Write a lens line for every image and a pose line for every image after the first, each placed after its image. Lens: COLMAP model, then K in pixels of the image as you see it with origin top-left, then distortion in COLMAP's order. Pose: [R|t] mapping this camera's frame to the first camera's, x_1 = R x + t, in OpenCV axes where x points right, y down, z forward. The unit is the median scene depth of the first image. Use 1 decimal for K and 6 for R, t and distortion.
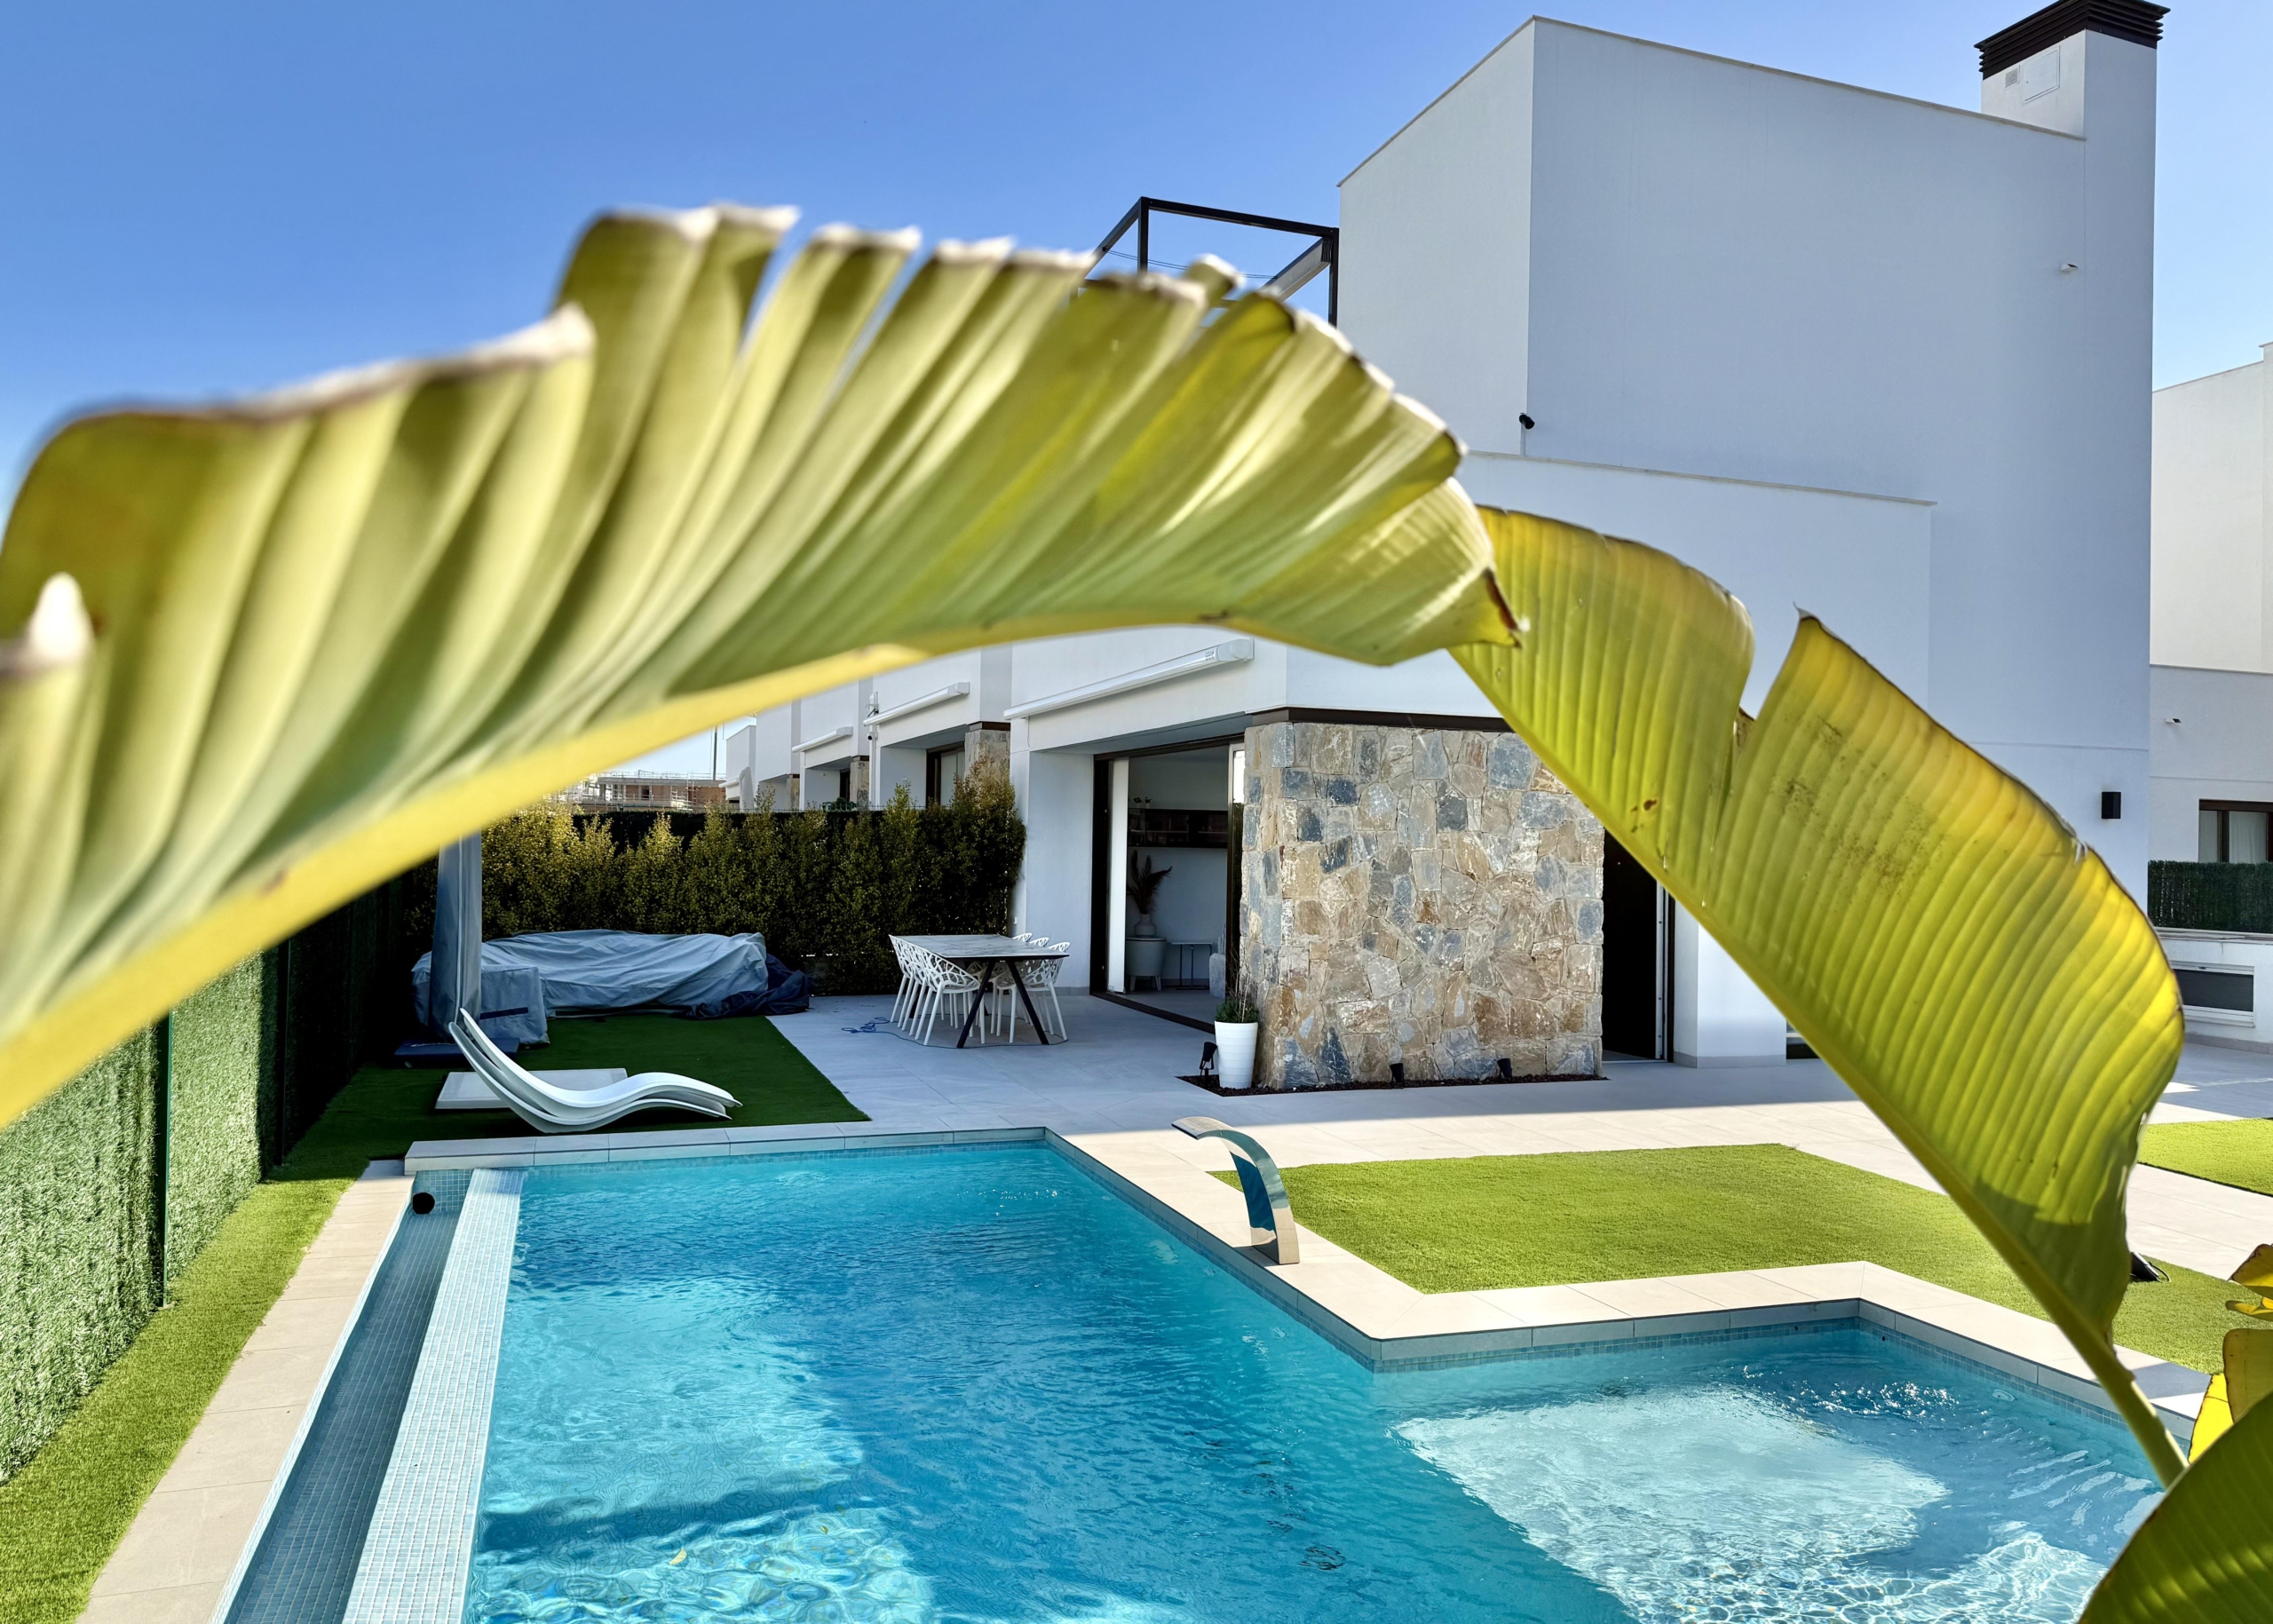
lens RADIAL K [[1589.3, 0, 1115.1], [0, 1589.3, 809.9], [0, 0, 1]] dist [0.045988, -0.046315]
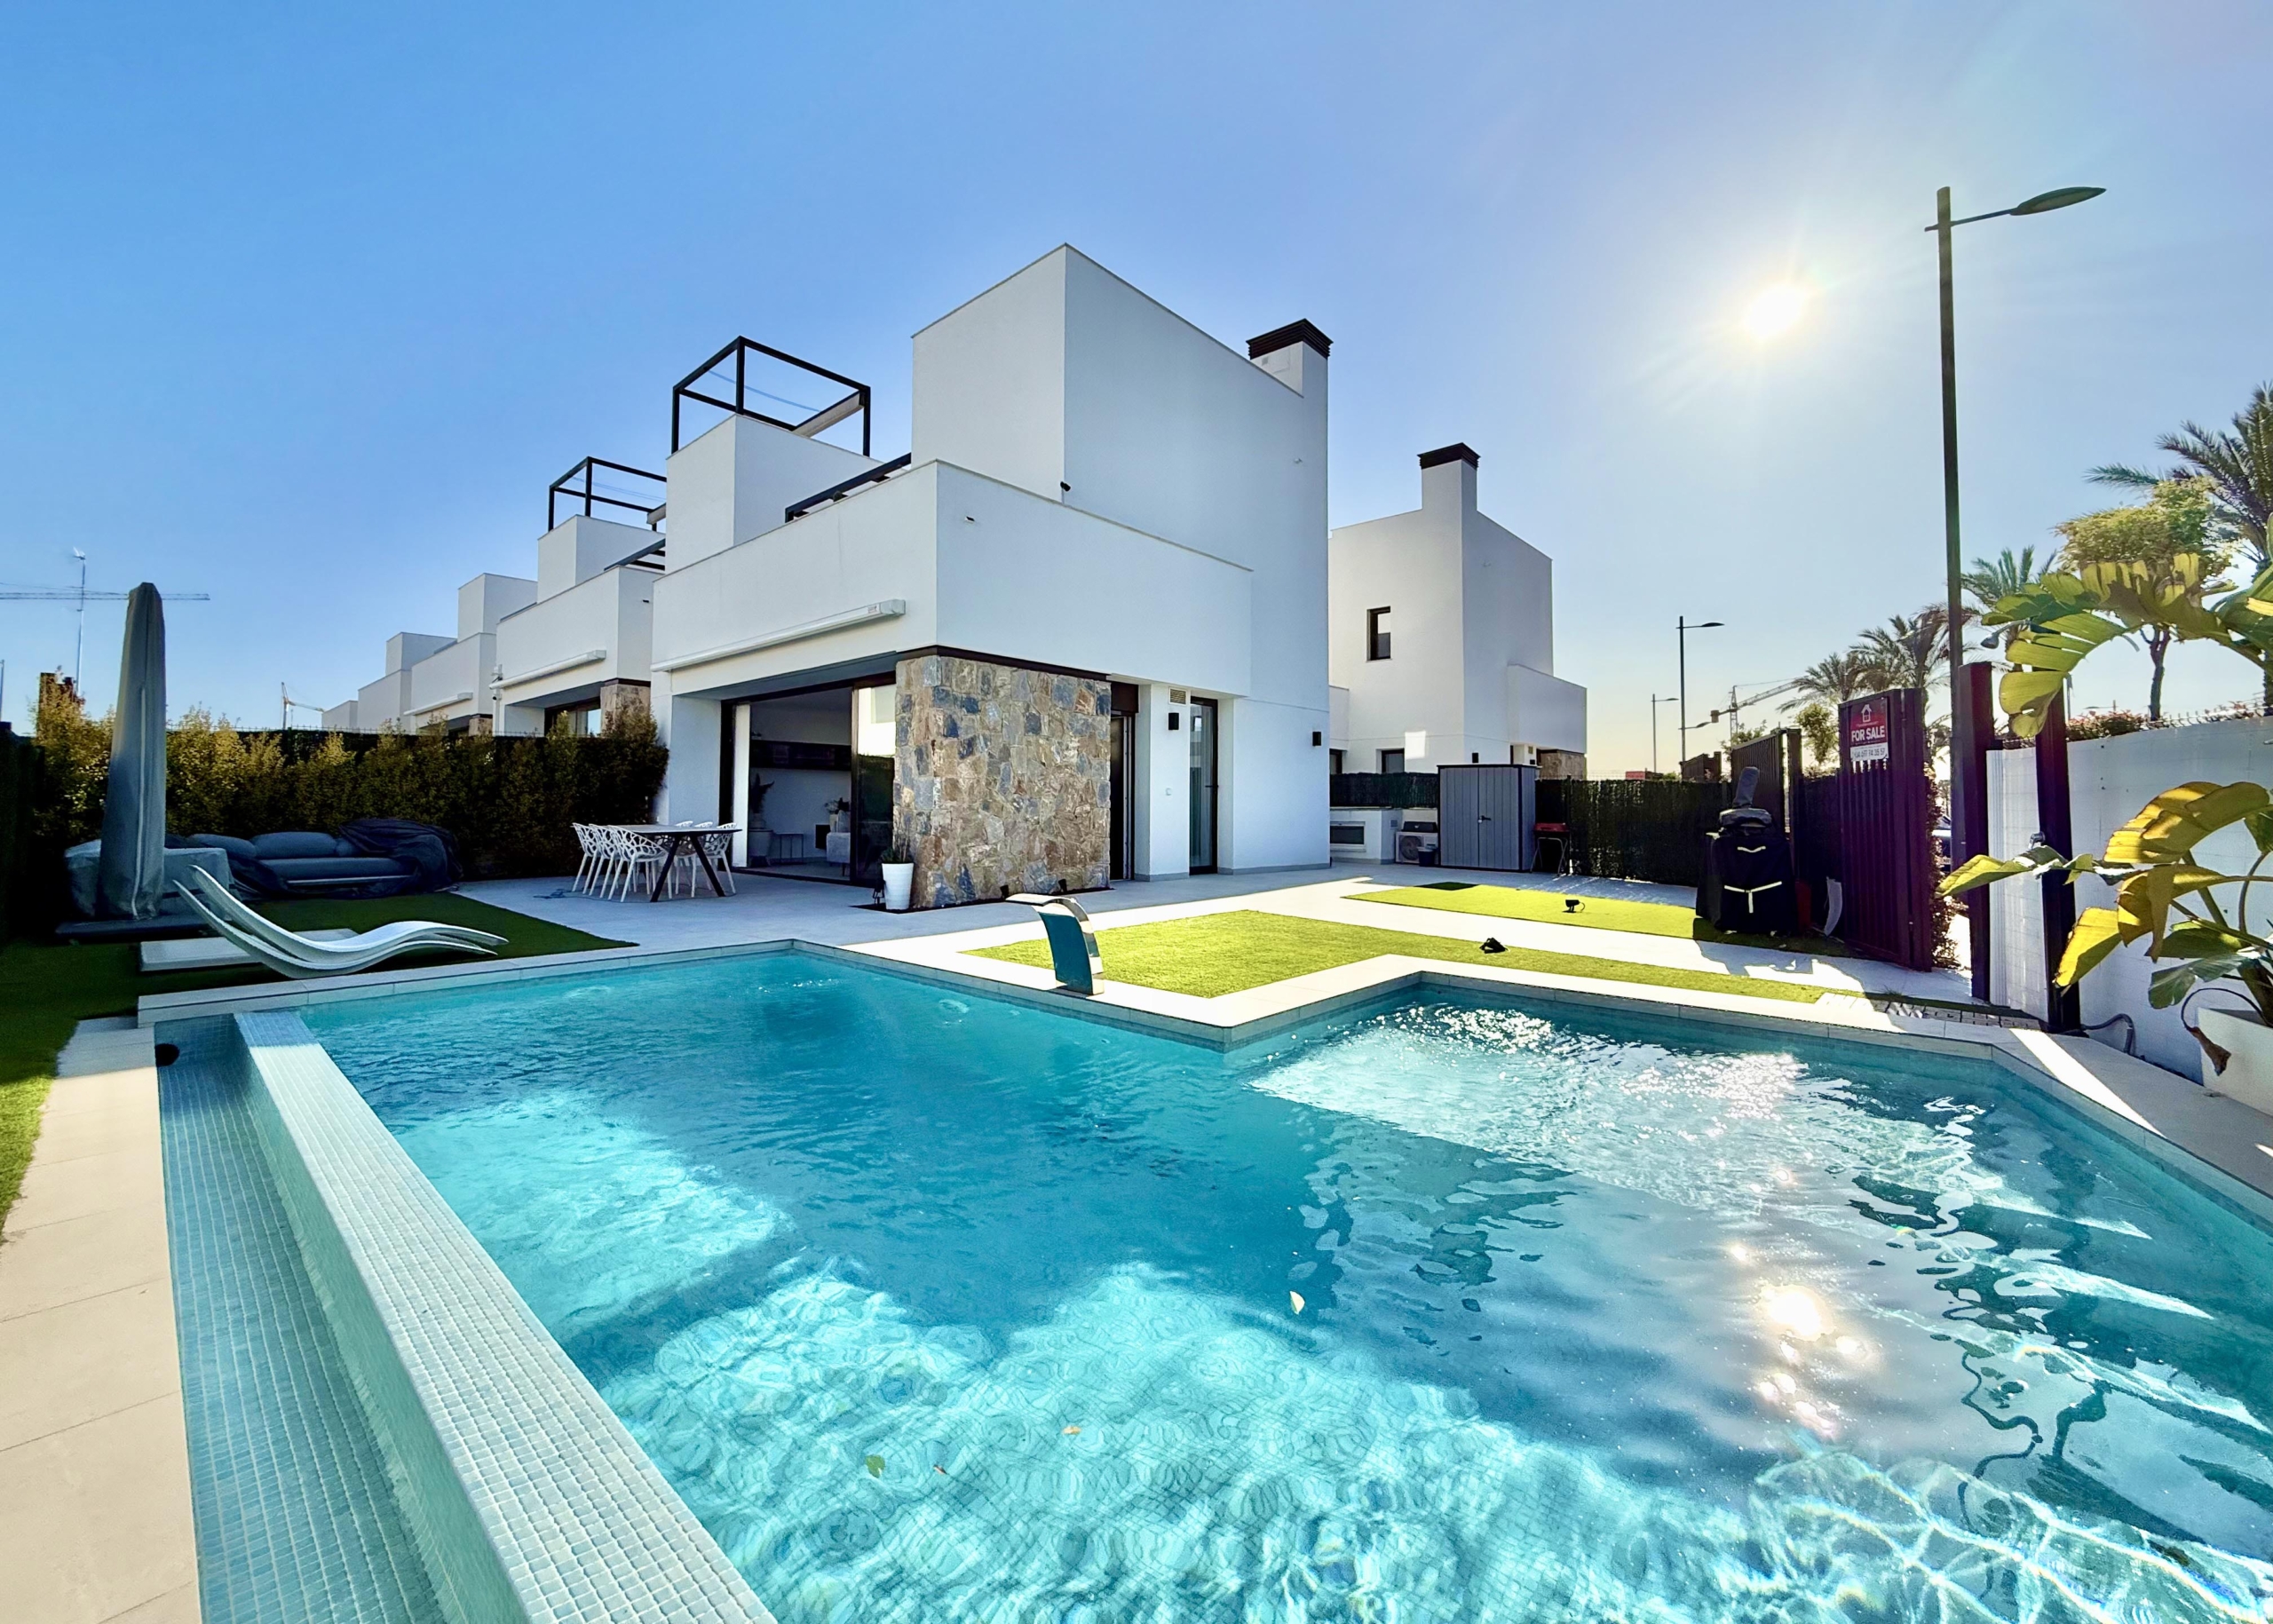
lens RADIAL K [[912.2, 0, 1118.8], [0, 912.2, 756.1], [0, 0, 1]] dist [-0.001974, 0.001207]
pose [[0.877151, 0.012110, 0.480061, -0.141911], [0.001514, 0.999607, -0.027983, 0.058781], [-0.480212, 0.025272, 0.876789, 0.179086]]
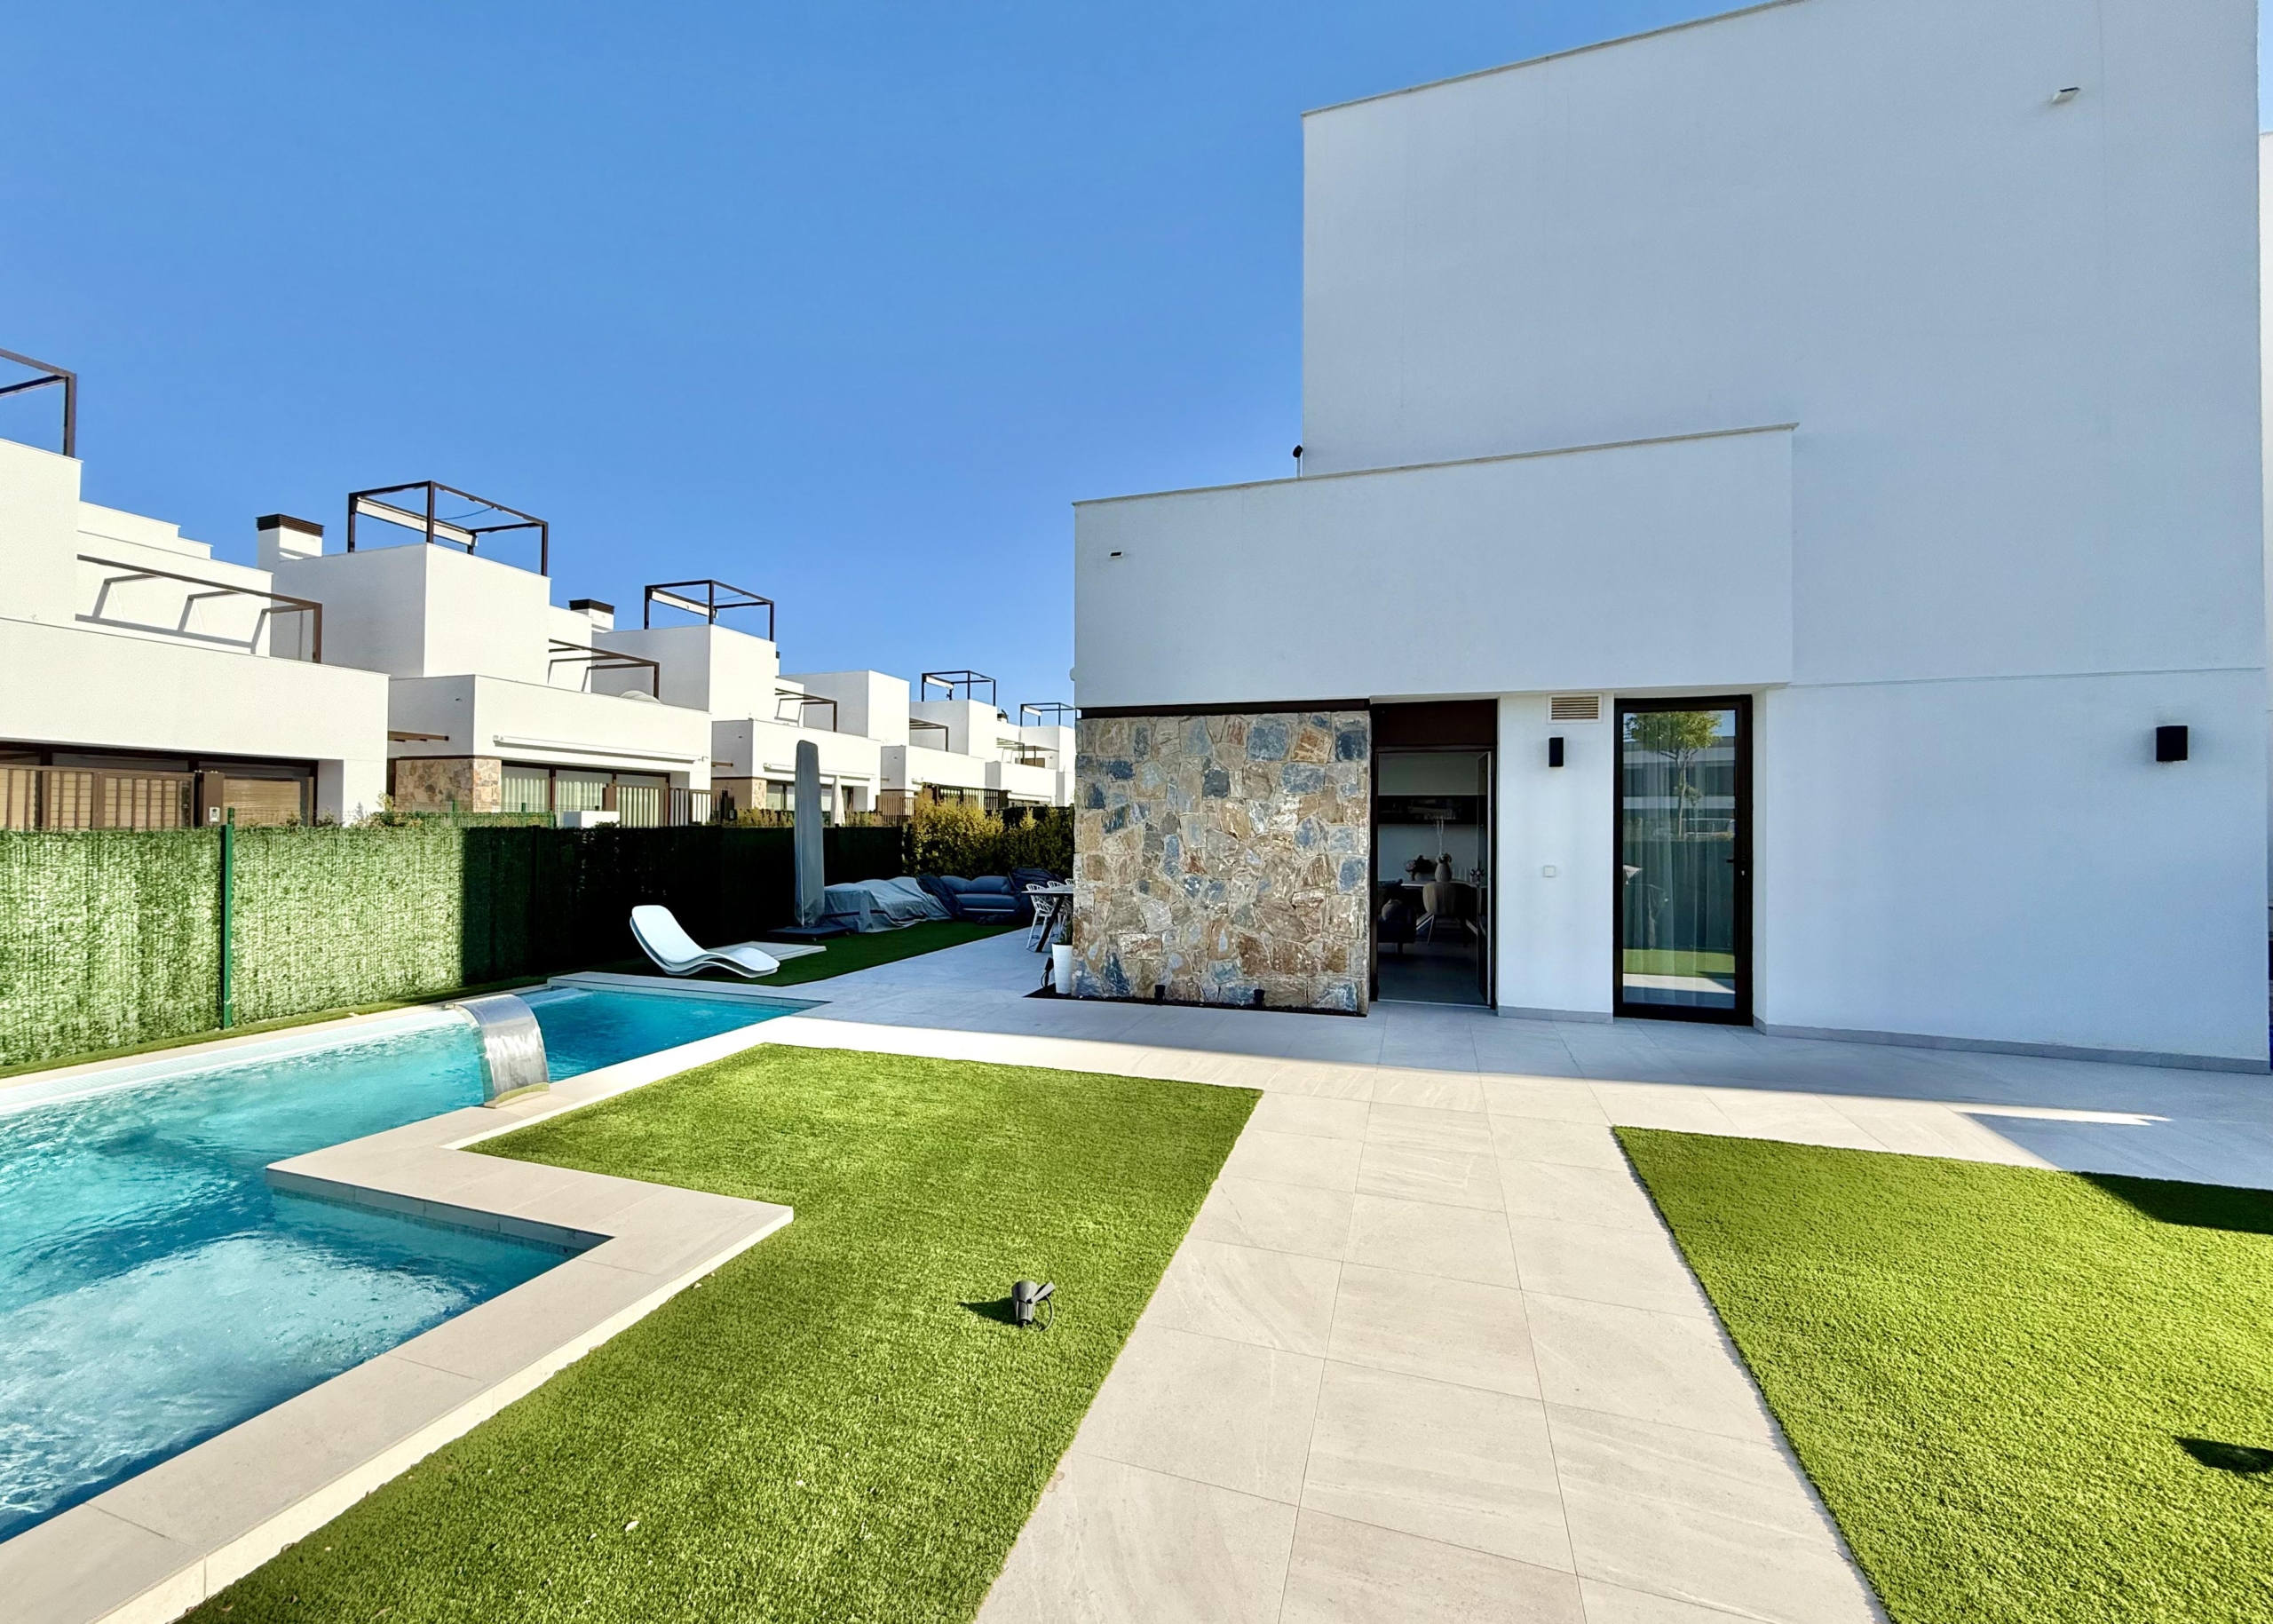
lens RADIAL K [[912.2, 0, 1129.0], [0, 912.2, 806.8], [0, 0, 1]] dist [-0.001974, 0.001207]
pose [[0.797921, -0.026396, -0.602184, 0.576534], [0.021368, 0.999651, -0.015505, 0.029035], [0.602383, -0.000496, 0.798207, 0.403759]]
